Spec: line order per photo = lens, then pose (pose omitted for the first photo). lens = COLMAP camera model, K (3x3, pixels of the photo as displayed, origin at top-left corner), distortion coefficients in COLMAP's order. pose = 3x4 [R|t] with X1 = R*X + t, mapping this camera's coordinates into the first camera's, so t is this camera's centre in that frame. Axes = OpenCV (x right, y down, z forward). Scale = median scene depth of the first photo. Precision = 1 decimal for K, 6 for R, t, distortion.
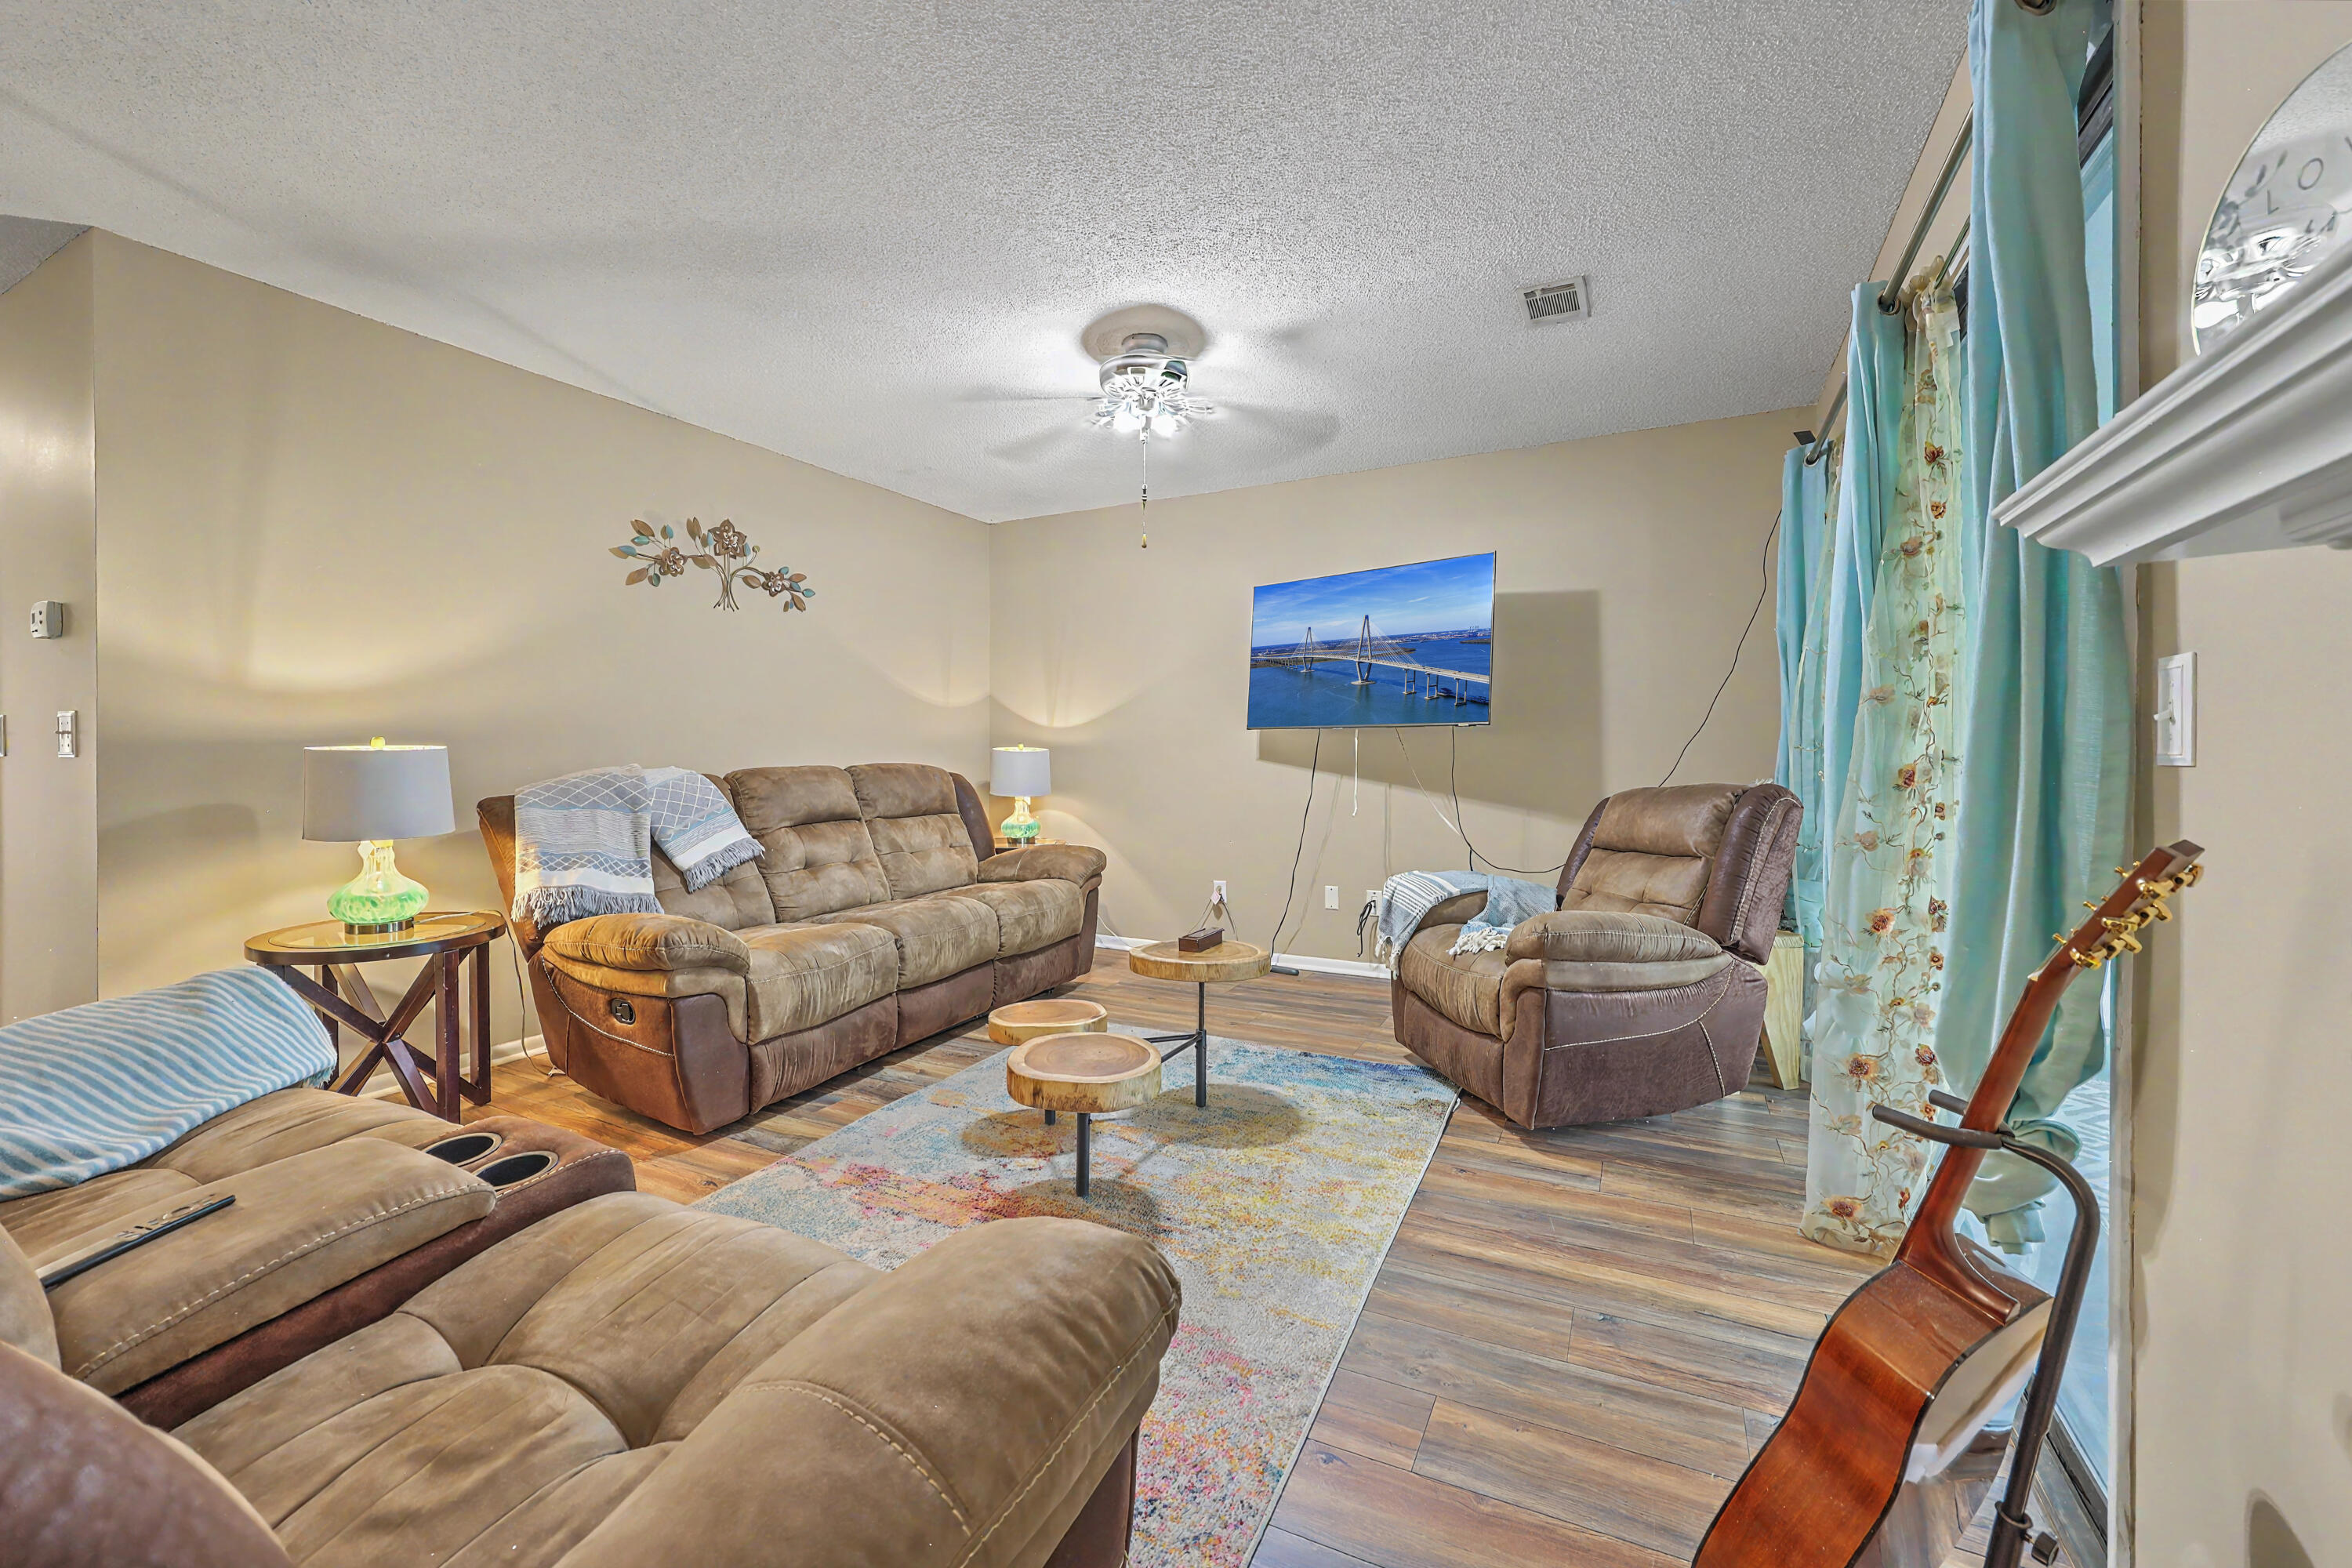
lens RADIAL K [[943.8, 0, 1177.5], [0, 943.8, 764.3], [0, 0, 1]] dist [0.000679, 0.000169]
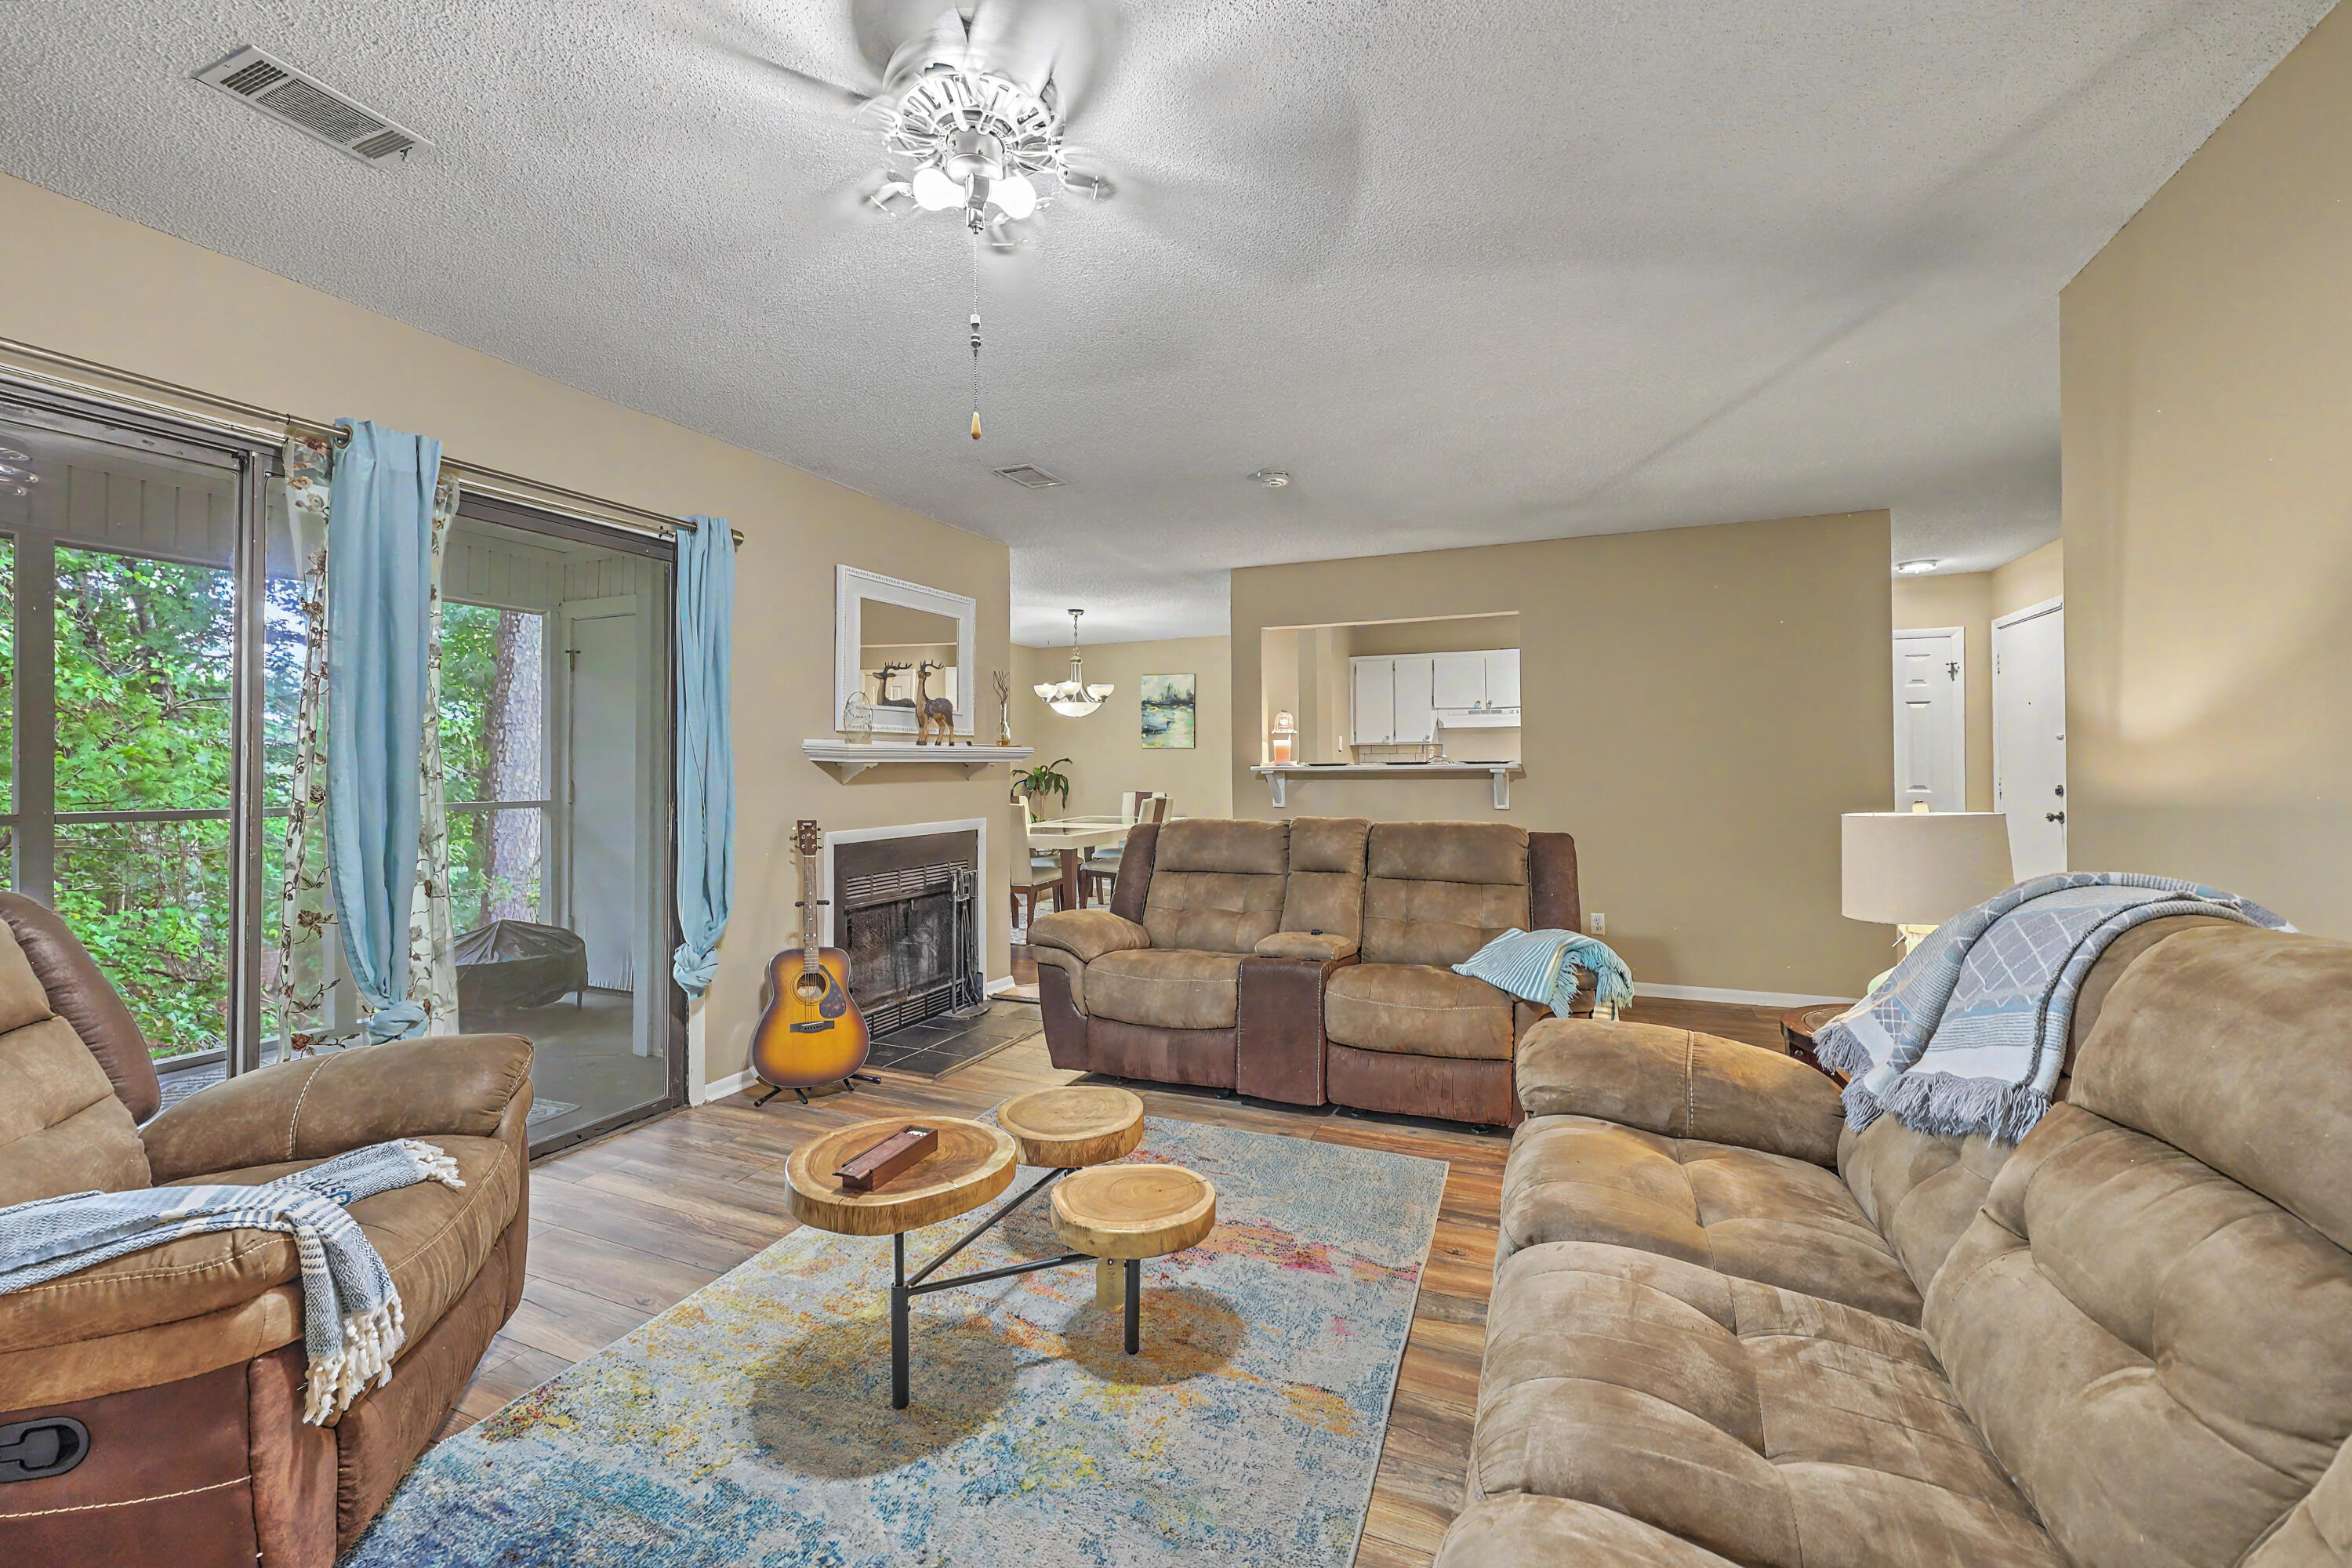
lens RADIAL K [[943.8, 0, 1177.5], [0, 943.8, 764.3], [0, 0, 1]] dist [0.000679, 0.000169]
pose [[-0.998390, 0.001004, -0.056710, -0.092750], [0.000663, 0.999982, 0.006032, -0.048958], [0.056715, 0.005985, -0.998372, 1.236188]]
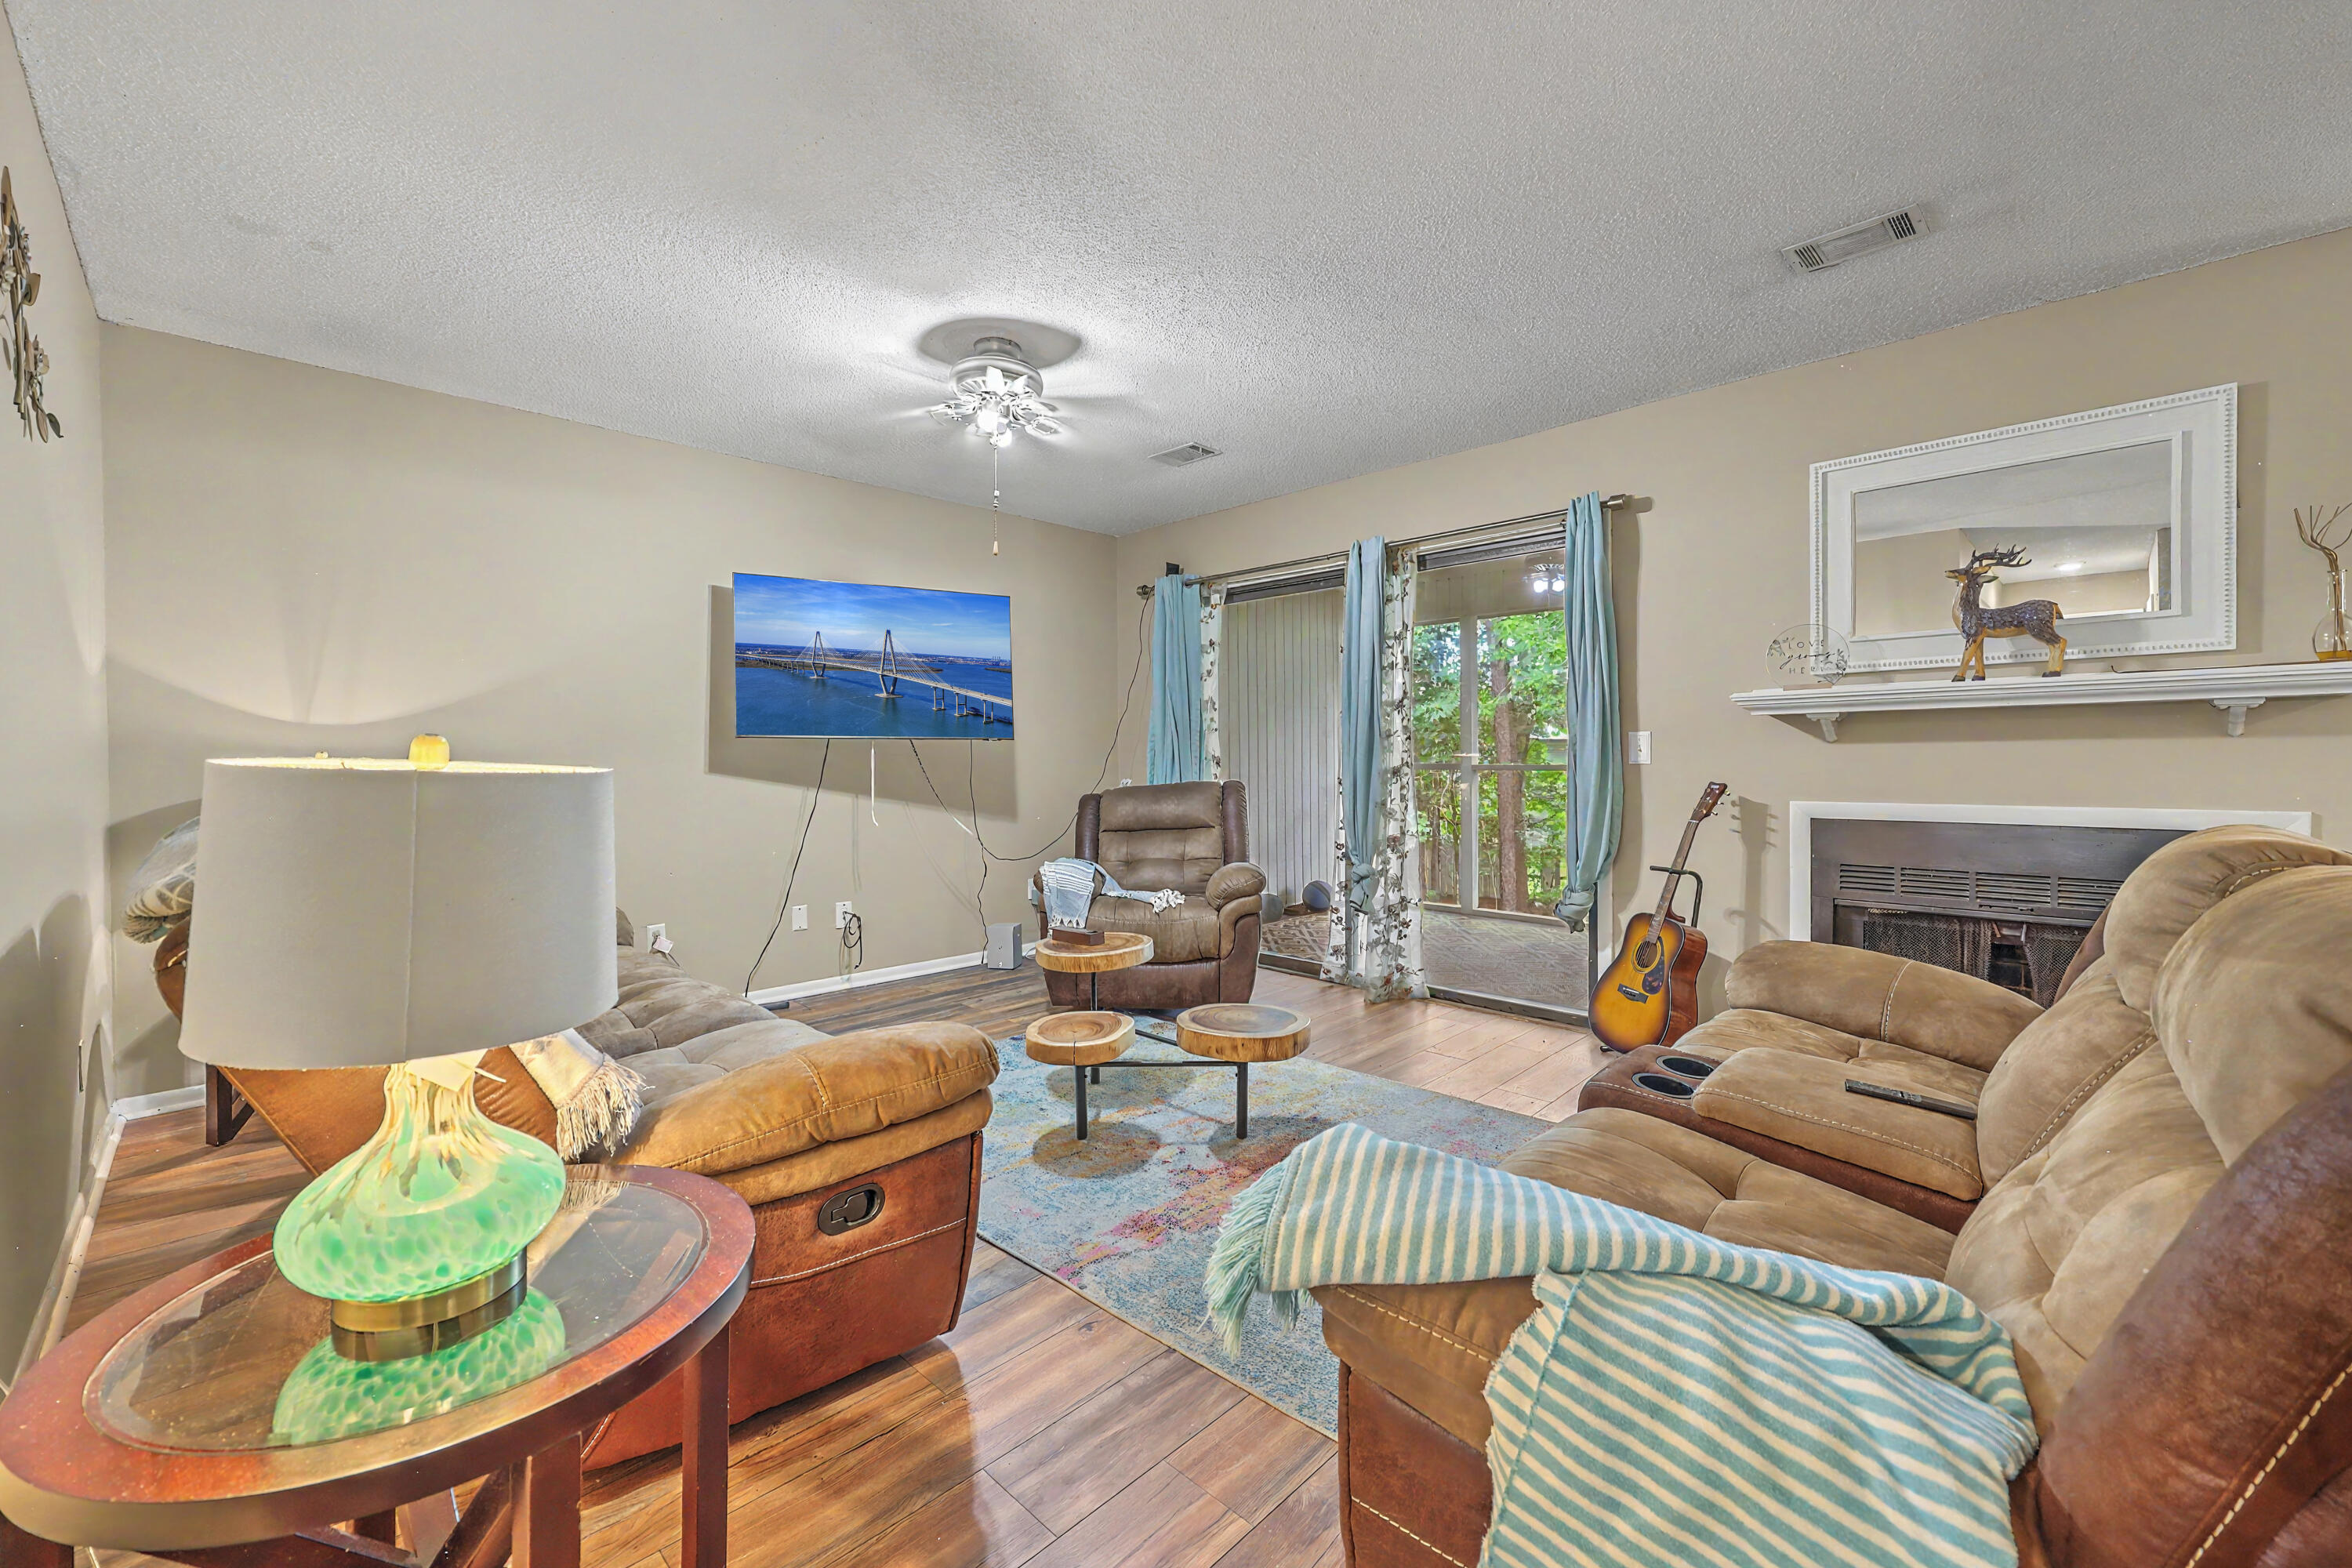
lens RADIAL K [[941.2, 0, 1176.3], [0, 941.2, 774.6], [0, 0, 1]] dist [-0.000774, -0.000293]
pose [[0.297711, -0.016056, 0.954521, -0.753246], [0.015288, 0.999811, 0.012050, -0.009305], [-0.954534, 0.011005, 0.297900, 0.437061]]
